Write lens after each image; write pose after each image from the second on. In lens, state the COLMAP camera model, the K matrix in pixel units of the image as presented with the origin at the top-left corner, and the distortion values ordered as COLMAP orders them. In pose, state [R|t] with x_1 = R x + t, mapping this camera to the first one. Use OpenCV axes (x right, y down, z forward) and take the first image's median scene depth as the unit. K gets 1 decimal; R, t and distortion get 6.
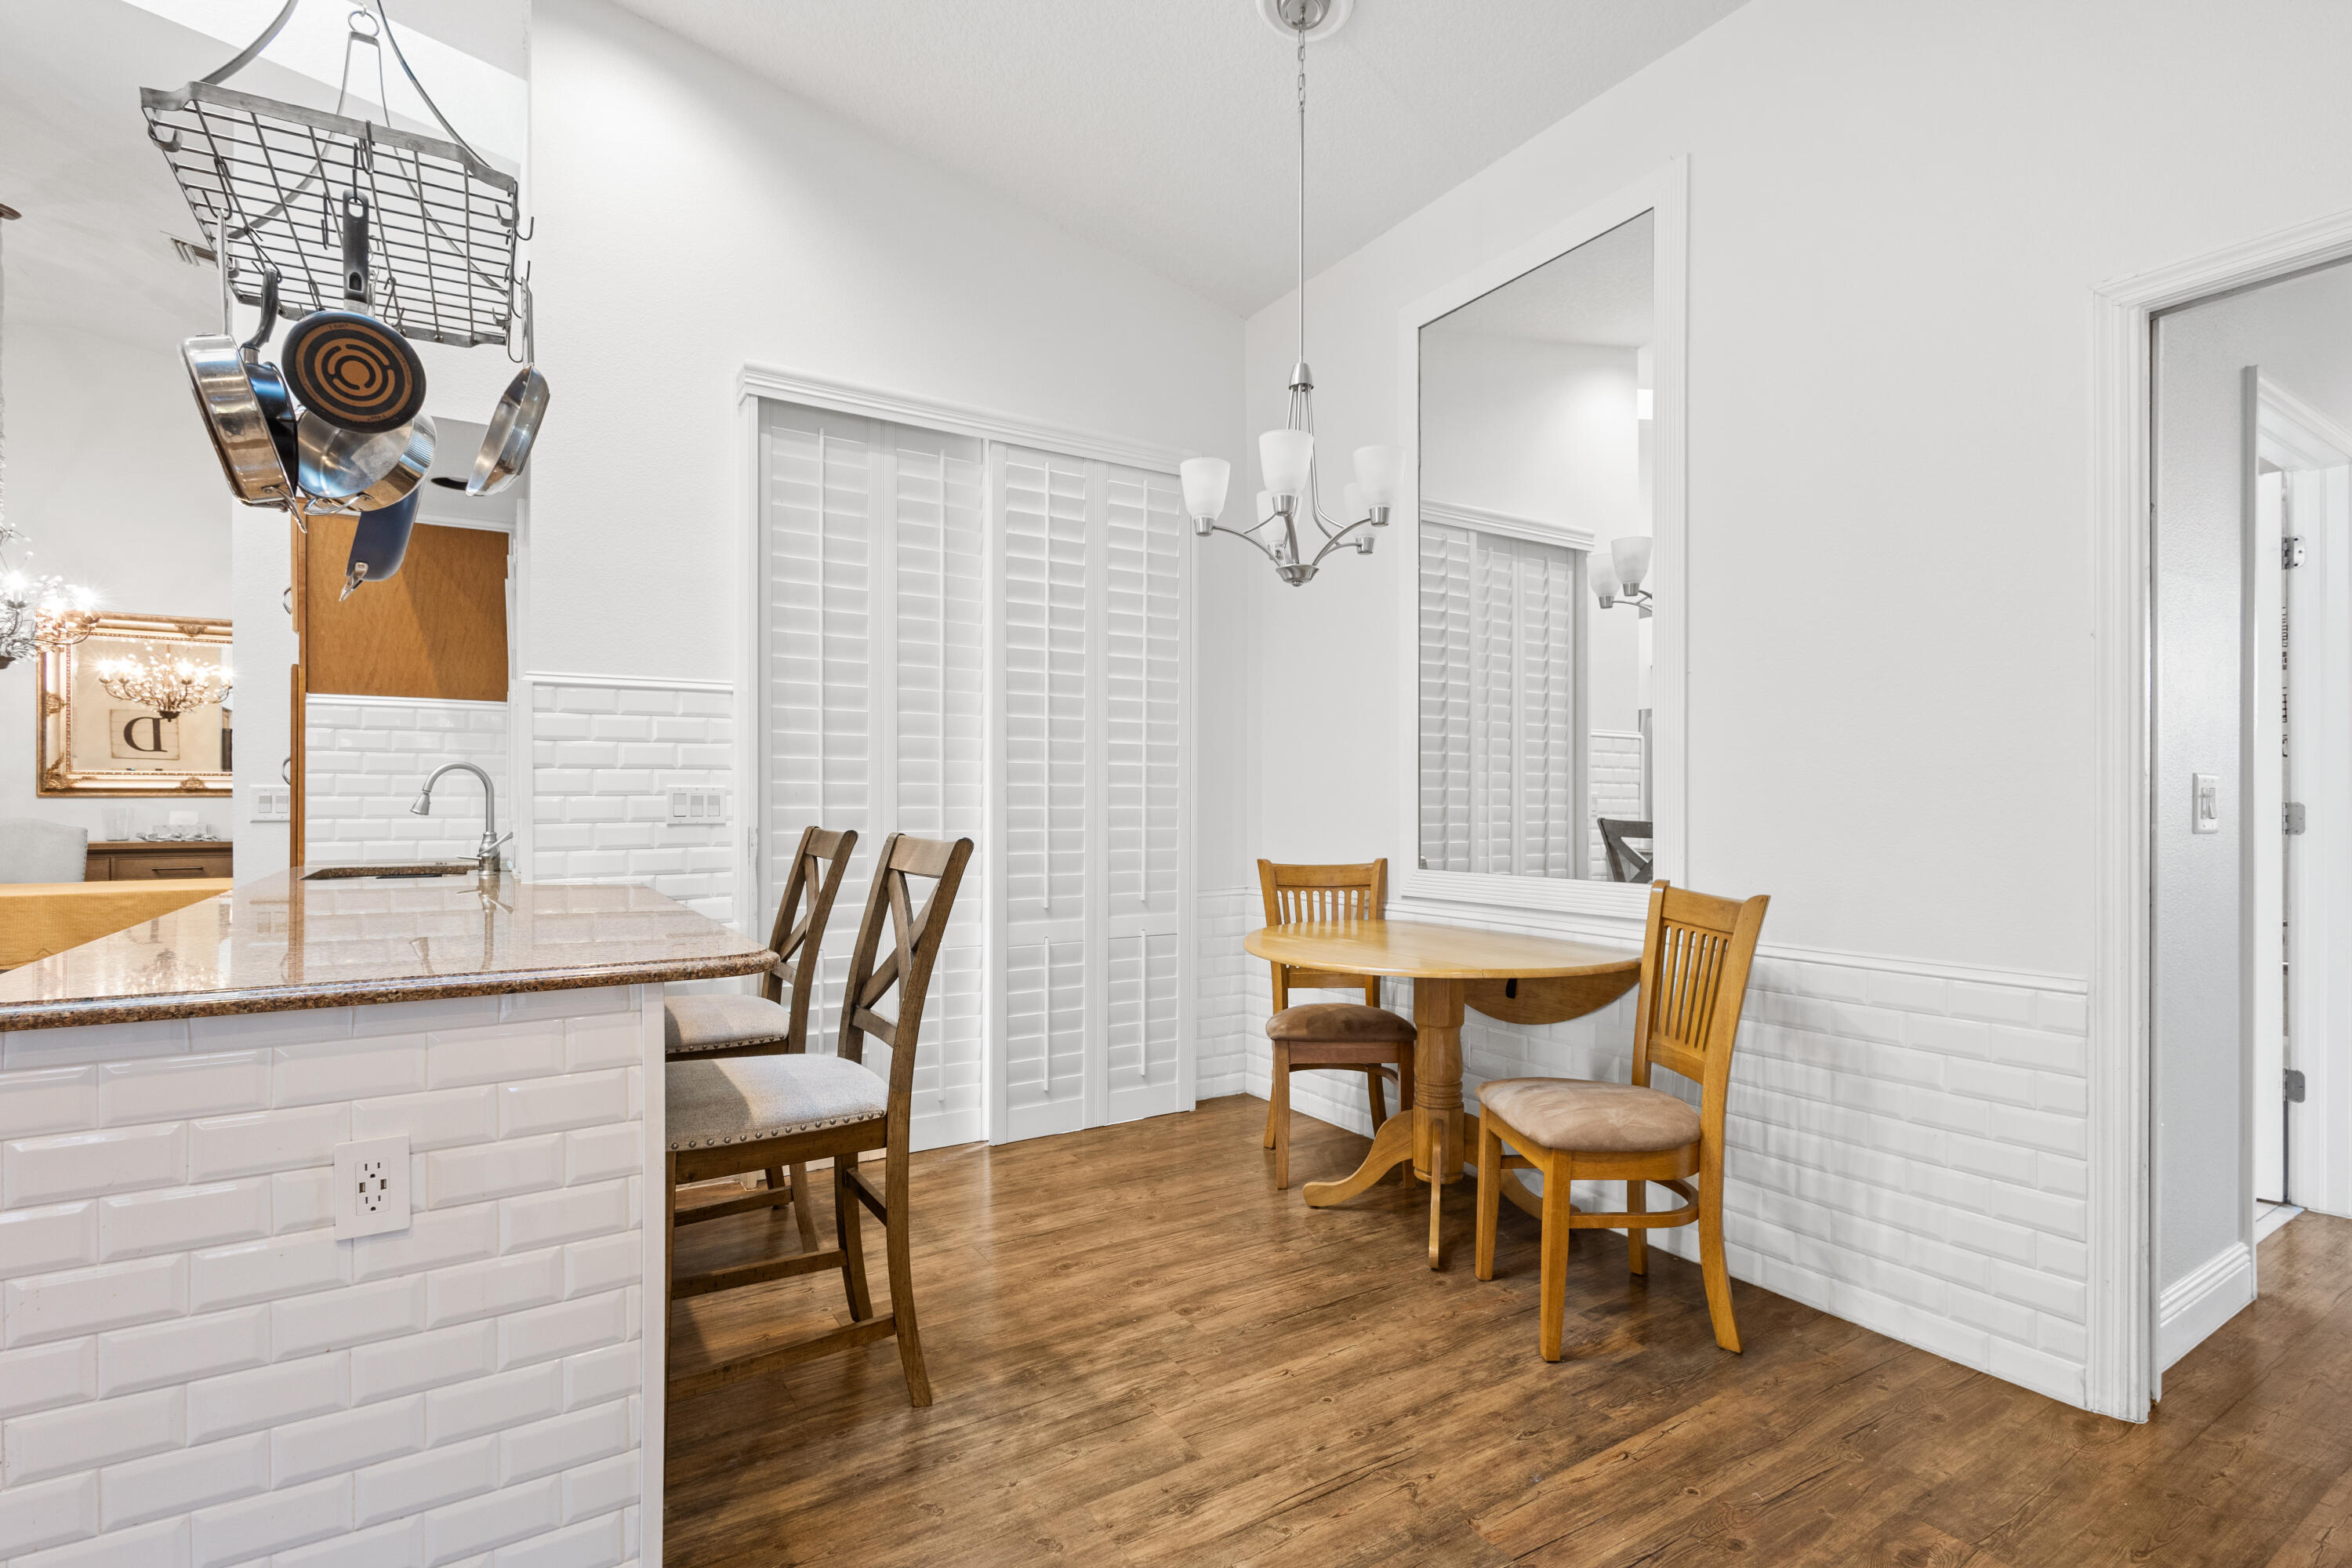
lens RADIAL K [[1107.0, 0, 1186.5], [0, 1107.0, 803.5], [0, 0, 1]] dist [0.006644, -0.000204]
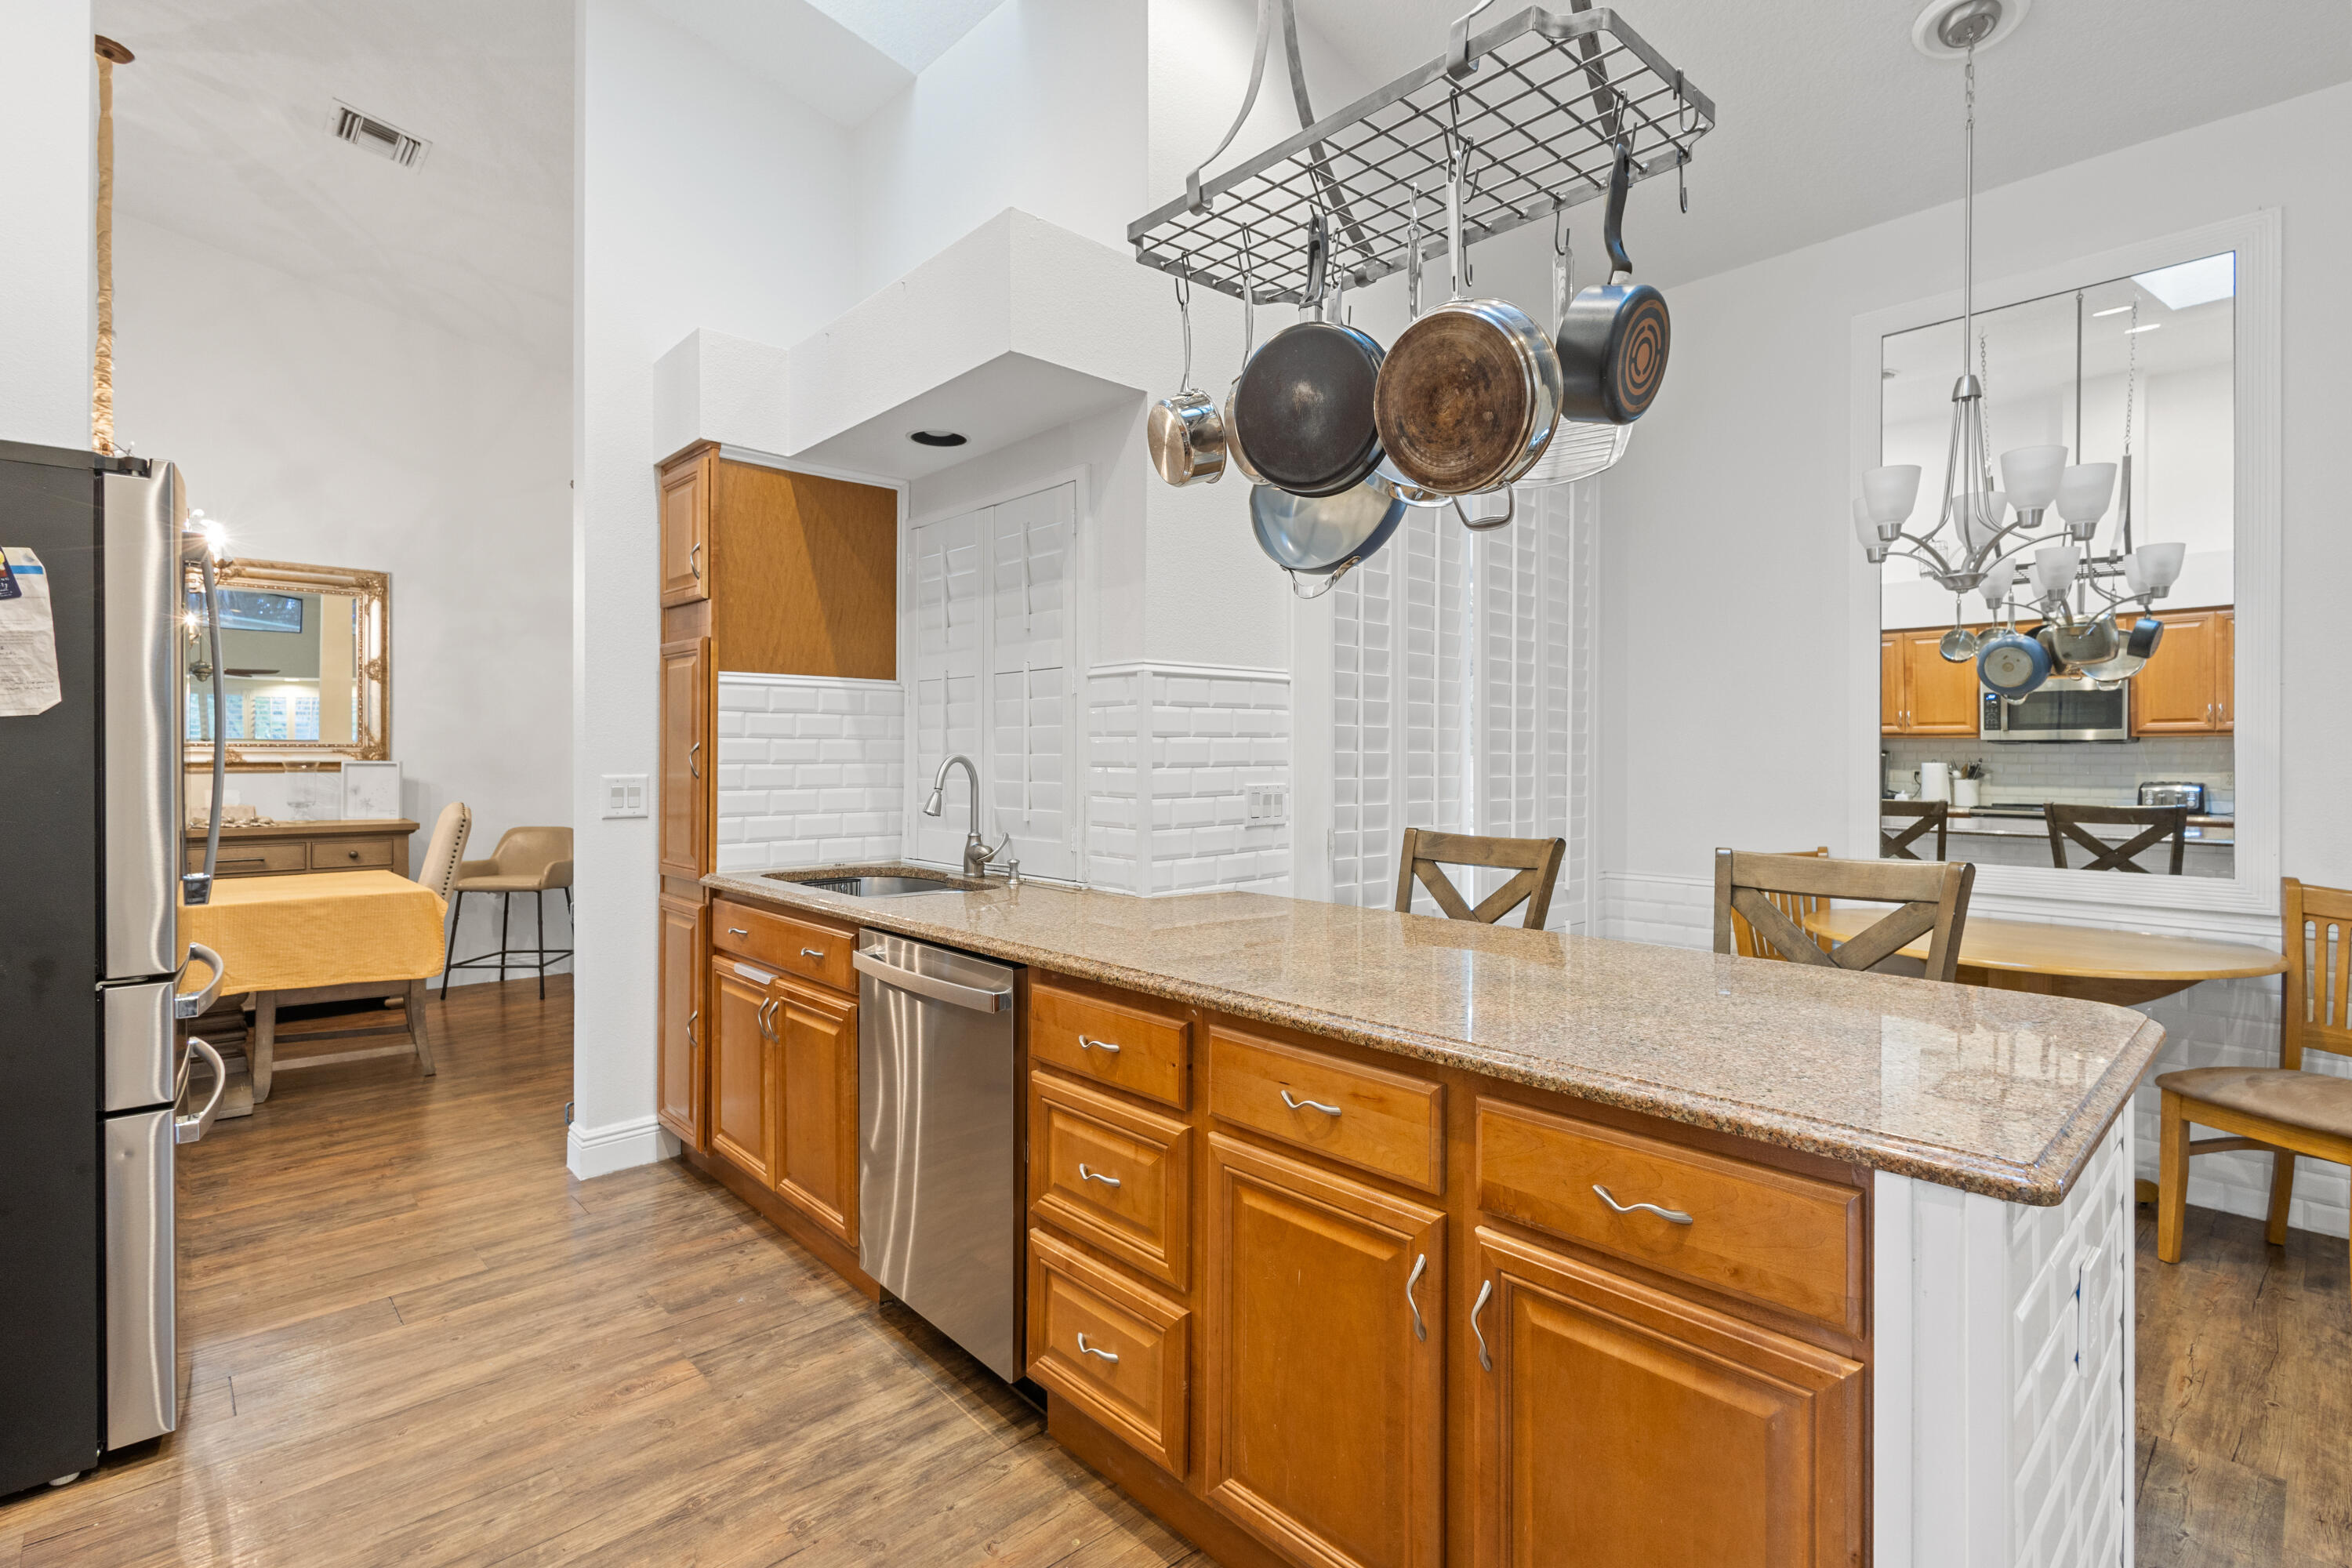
lens RADIAL K [[1094.7, 0, 1178.9], [0, 1094.7, 755.9], [0, 0, 1]] dist [0.005272, -0.000473]
pose [[0.982898, 0.001598, 0.184145, -0.760622], [-0.001771, 0.999998, 0.000774, -0.044439], [-0.184144, -0.001087, 0.982899, 0.132939]]
